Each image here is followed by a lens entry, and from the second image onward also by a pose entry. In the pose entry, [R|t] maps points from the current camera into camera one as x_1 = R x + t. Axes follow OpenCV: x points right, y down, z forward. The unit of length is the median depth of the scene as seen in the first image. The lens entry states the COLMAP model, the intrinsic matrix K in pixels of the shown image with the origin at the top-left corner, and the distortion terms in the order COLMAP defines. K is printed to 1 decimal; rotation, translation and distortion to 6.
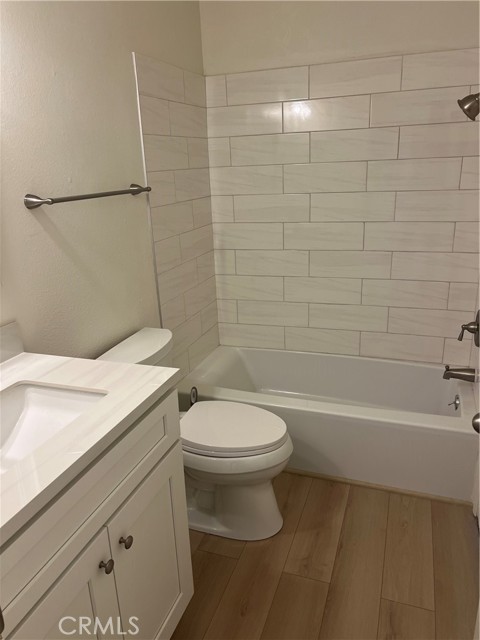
lens RADIAL K [[492.1, 0, 239.8], [0, 492.1, 321.0], [0, 0, 1]] dist [0.014623, 0.001607]
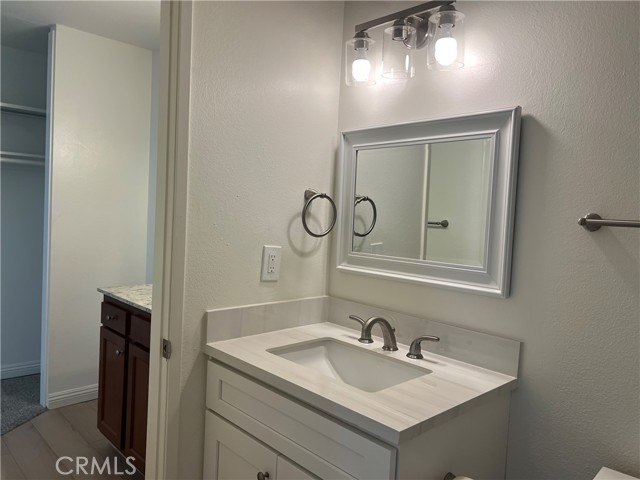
lens RADIAL K [[492.1, 0, 320.0], [0, 492.1, 239.8], [0, 0, 1]] dist [0.014623, 0.001607]
pose [[-0.466161, 0.063636, -0.882408, 0.131354], [-0.307503, 0.923567, 0.229053, -0.069262], [0.829539, 0.378119, -0.410963, 0.257364]]
